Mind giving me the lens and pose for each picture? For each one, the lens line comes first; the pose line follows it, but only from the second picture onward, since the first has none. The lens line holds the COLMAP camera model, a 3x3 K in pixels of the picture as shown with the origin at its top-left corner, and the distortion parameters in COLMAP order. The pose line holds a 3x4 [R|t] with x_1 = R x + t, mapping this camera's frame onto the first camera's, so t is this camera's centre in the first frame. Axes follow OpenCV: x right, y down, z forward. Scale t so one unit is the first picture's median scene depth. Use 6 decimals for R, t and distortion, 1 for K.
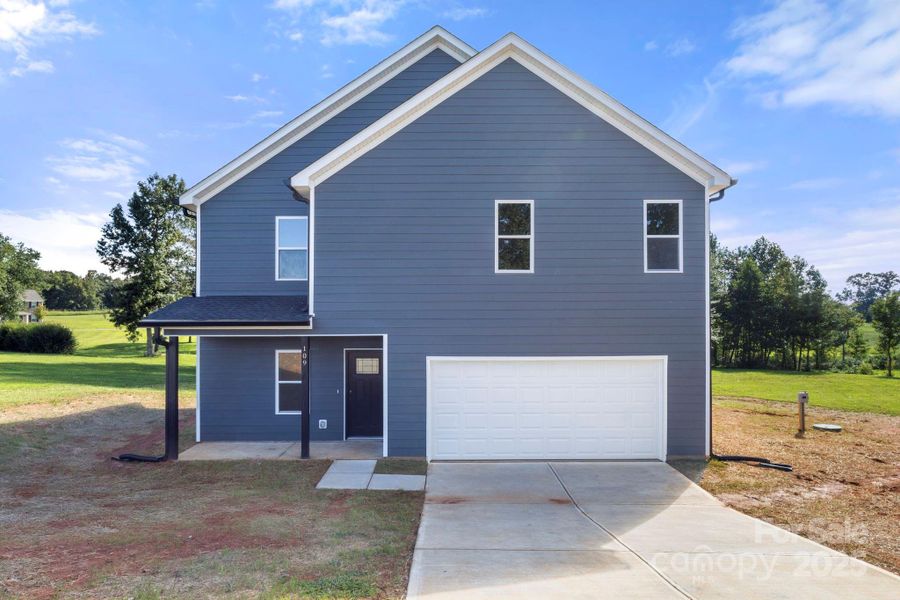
lens RADIAL K [[567.0, 0, 449.8], [0, 567.0, 312.3], [0, 0, 1]] dist [0.001413, 0.000403]
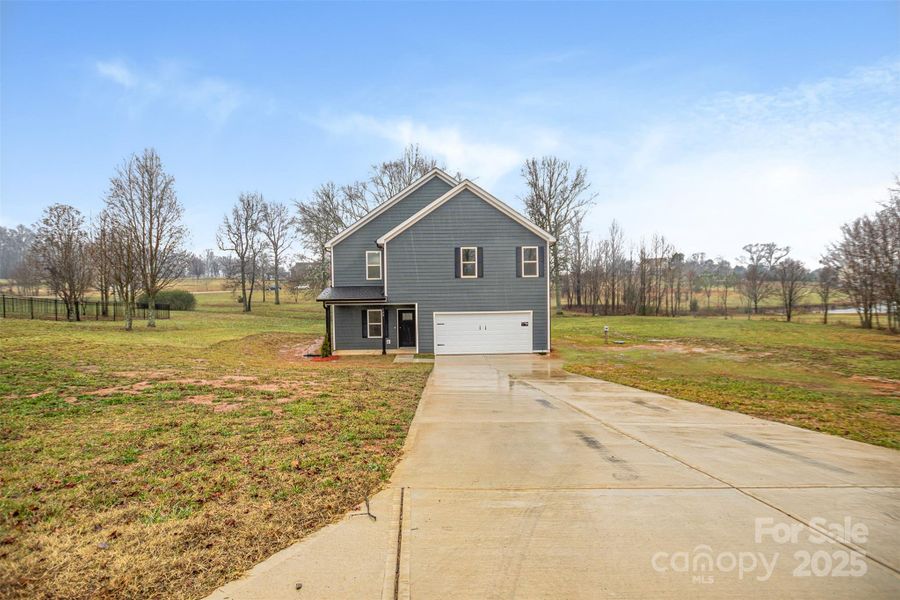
lens RADIAL K [[450.6, 0, 450.0], [0, 450.6, 300.0], [0, 0, 1]] dist [-0.001971, 0.000054]
pose [[0.999890, -0.013635, 0.005797, 0.007484], [0.013282, 0.998276, 0.057177, -0.032821], [-0.006566, -0.057094, 0.998347, -0.361592]]
